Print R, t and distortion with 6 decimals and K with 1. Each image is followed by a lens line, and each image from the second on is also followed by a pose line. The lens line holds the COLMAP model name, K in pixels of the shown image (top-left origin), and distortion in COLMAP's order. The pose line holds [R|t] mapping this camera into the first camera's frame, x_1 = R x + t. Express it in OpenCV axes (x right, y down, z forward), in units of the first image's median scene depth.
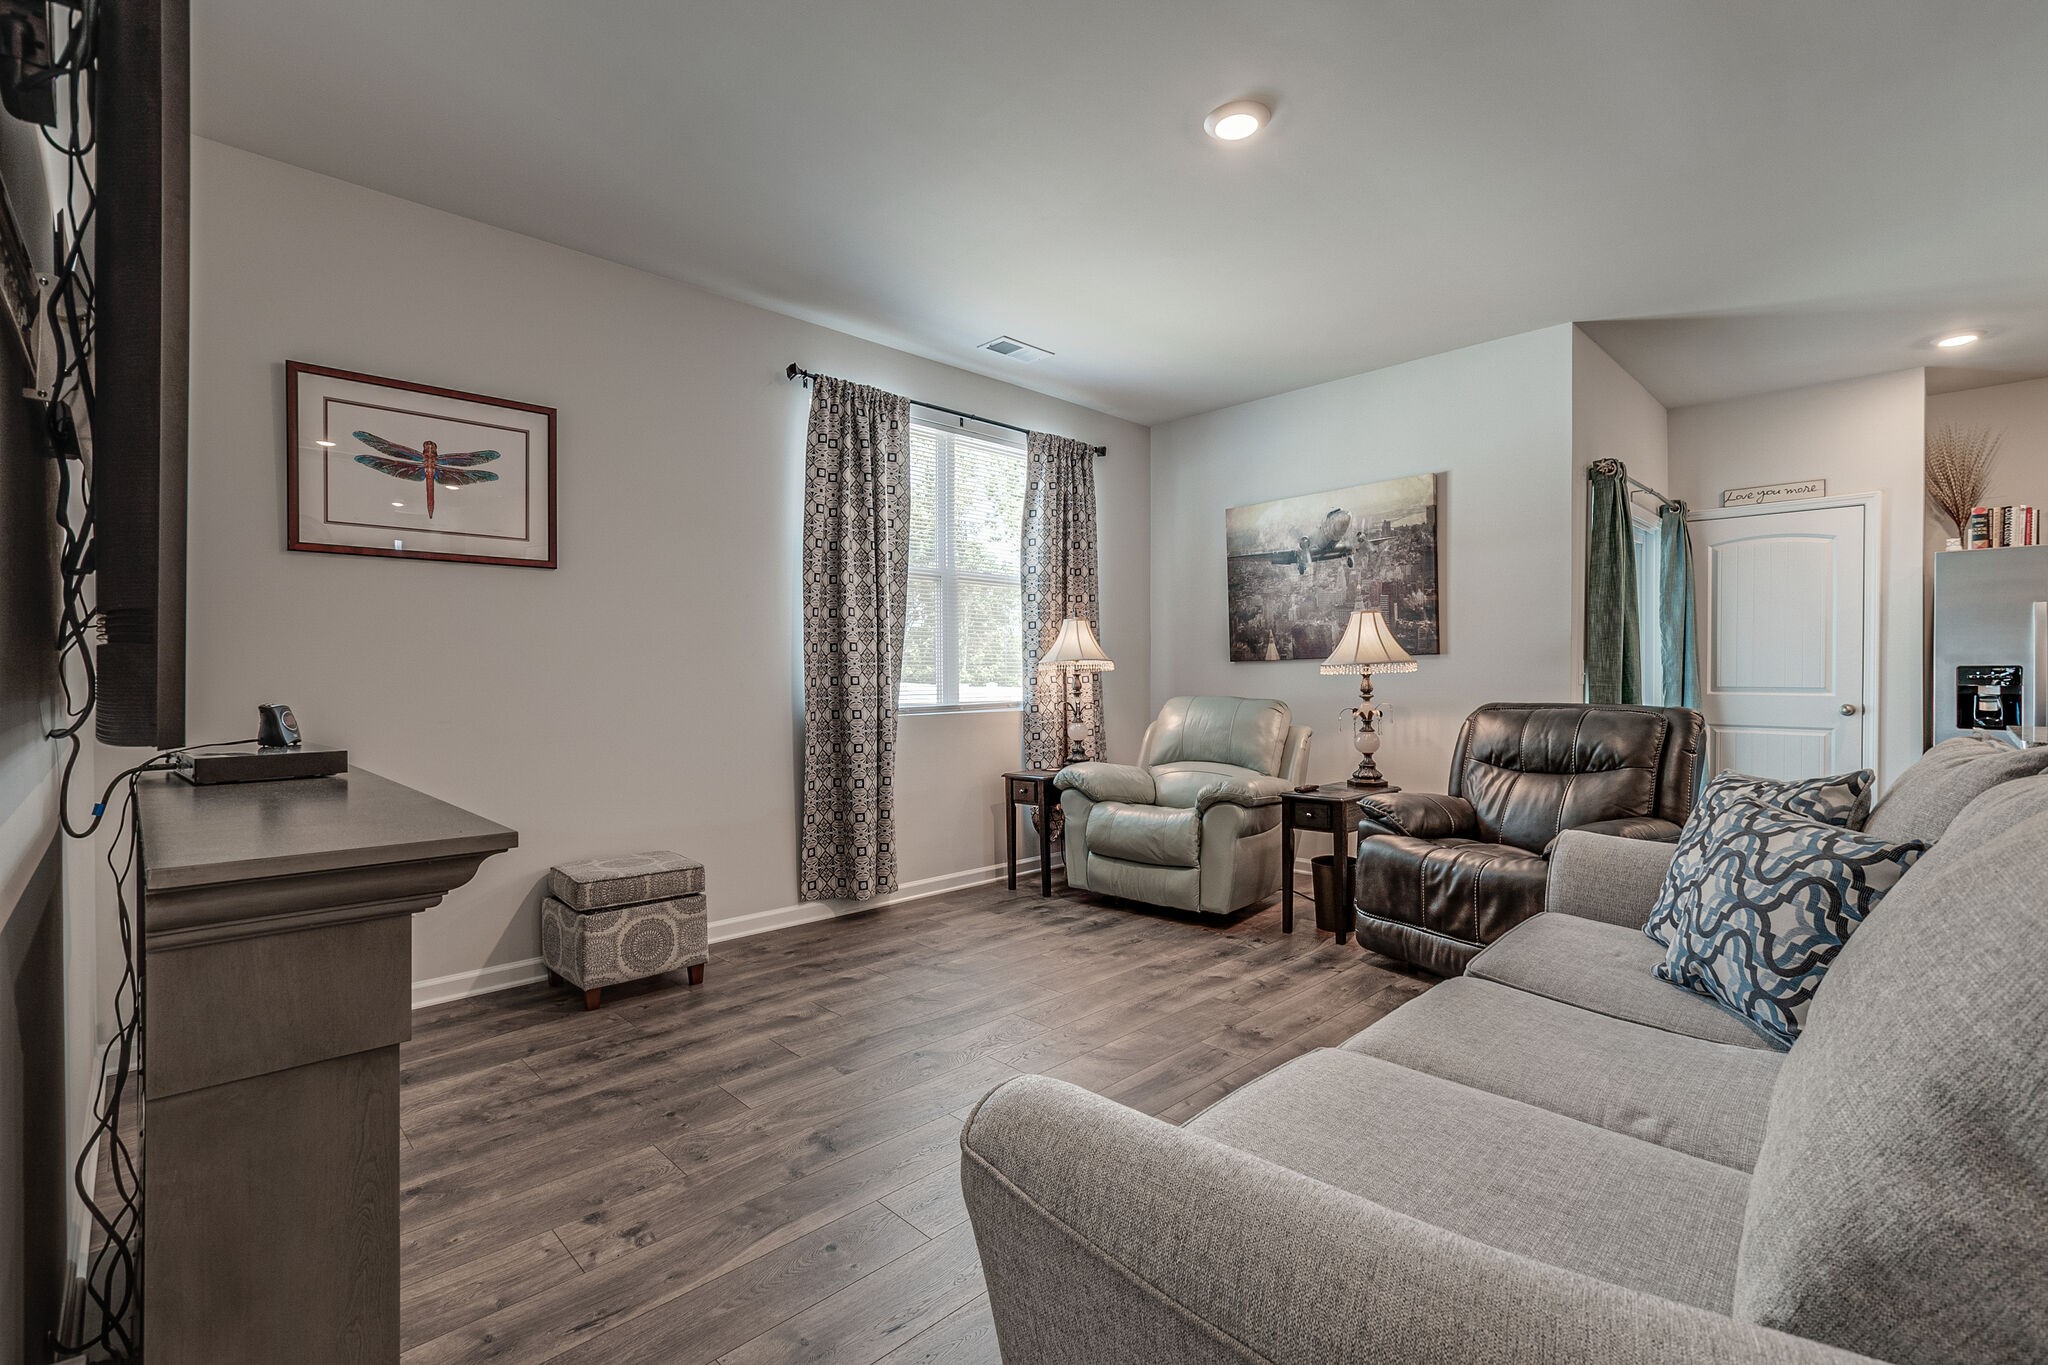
lens RADIAL K [[903.8, 0, 1009.9], [0, 903.8, 684.1], [0, 0, 1]] dist [-0.008357, 0.003399]
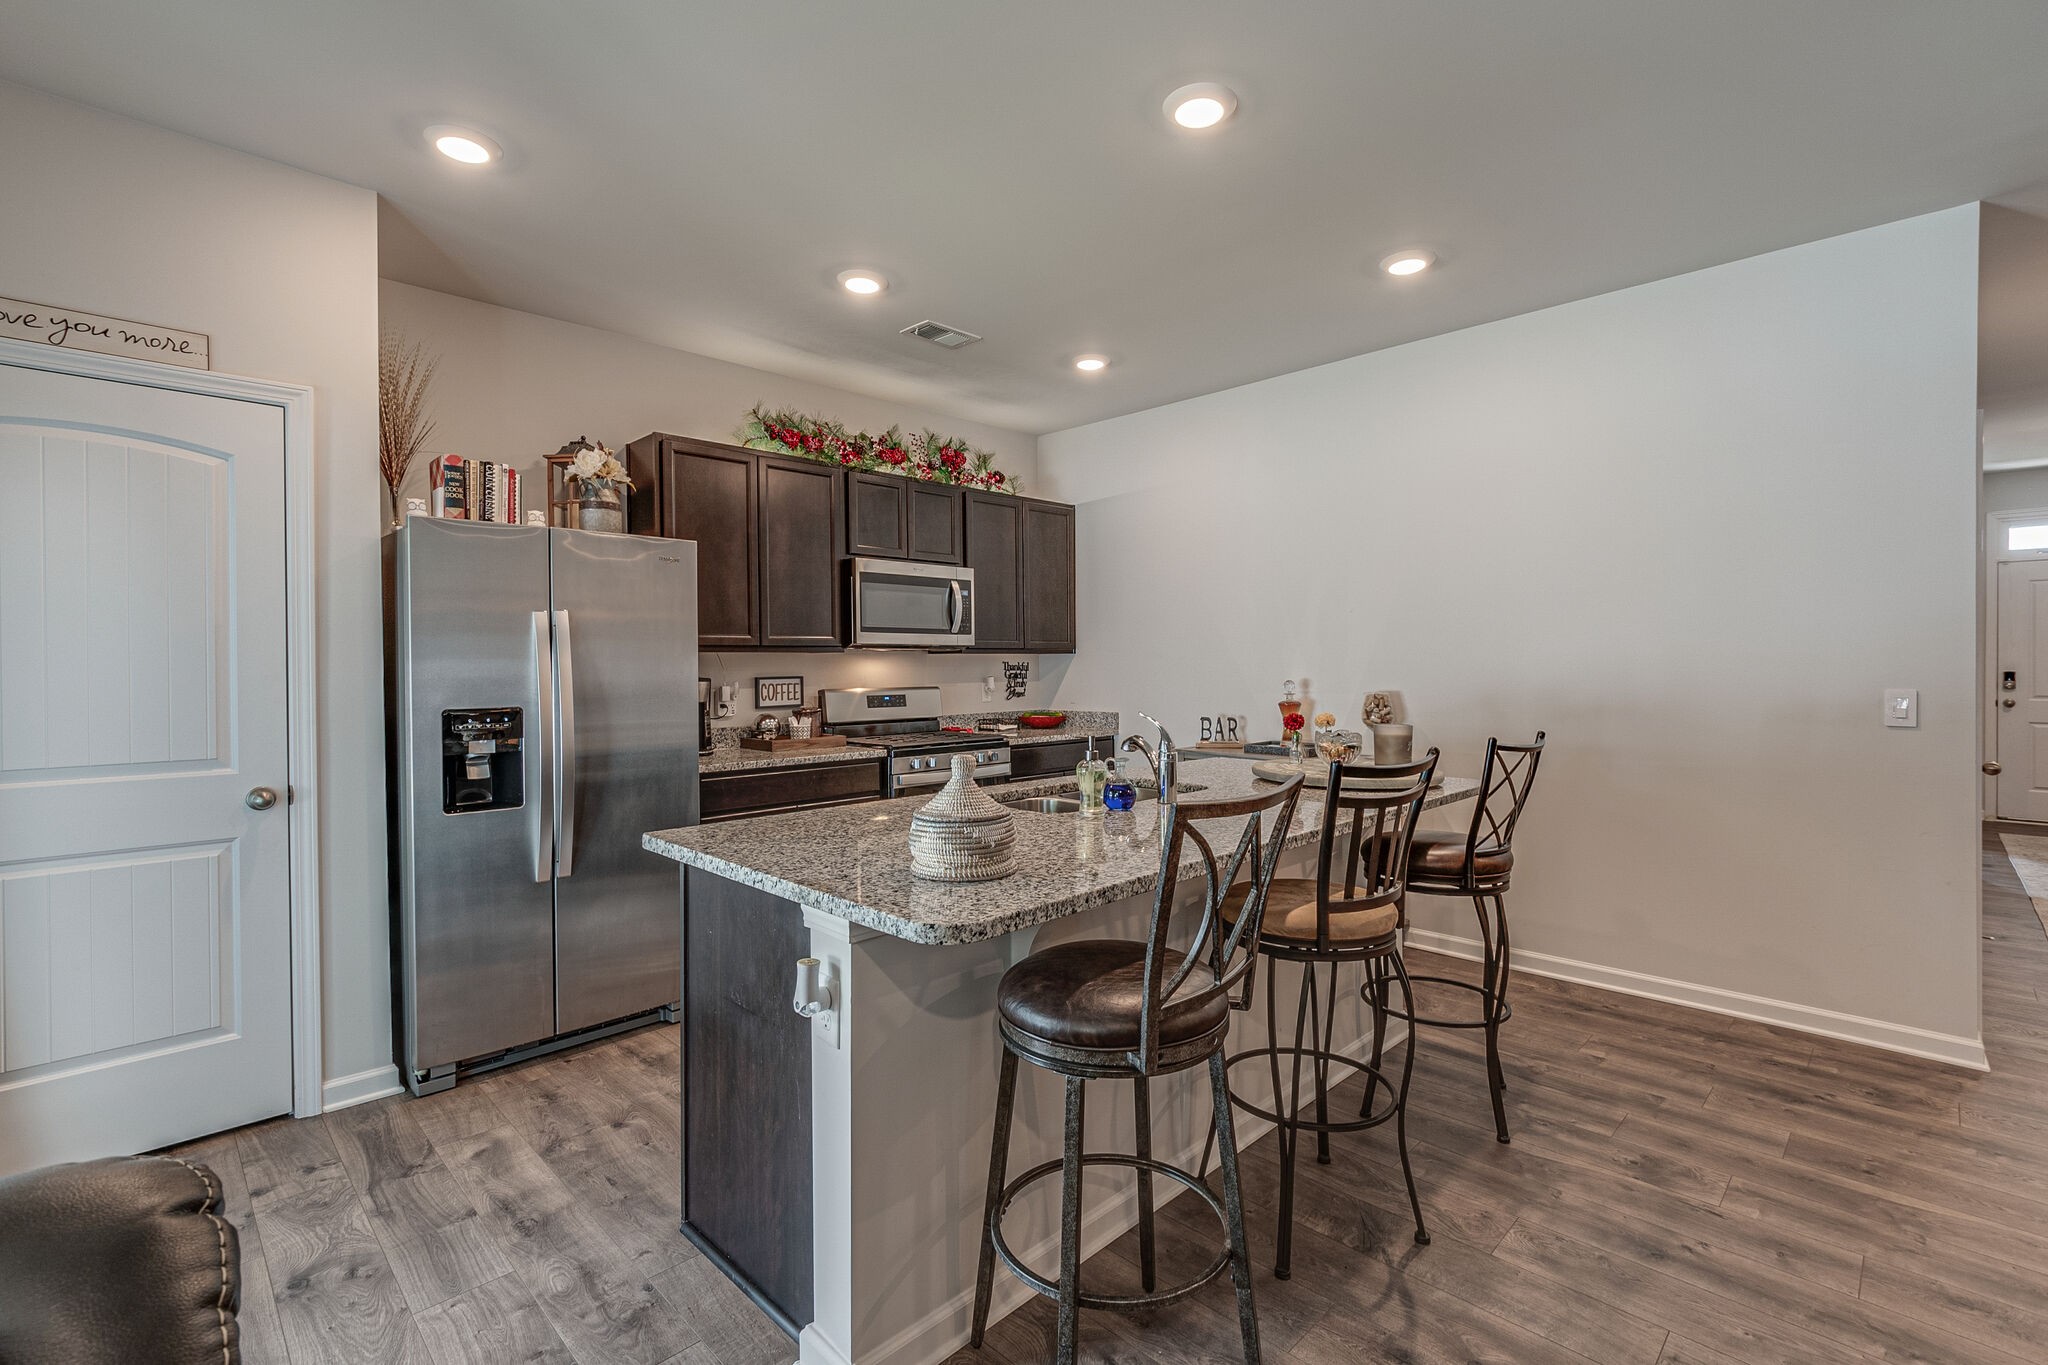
lens RADIAL K [[903.8, 0, 1029.0], [0, 903.8, 670.1], [0, 0, 1]] dist [-0.008357, 0.003399]
pose [[-0.018854, -0.005467, 0.999807, 0.451045], [0.017240, 0.999835, 0.005792, -0.044126], [-0.999674, 0.017346, -0.018757, 0.627453]]
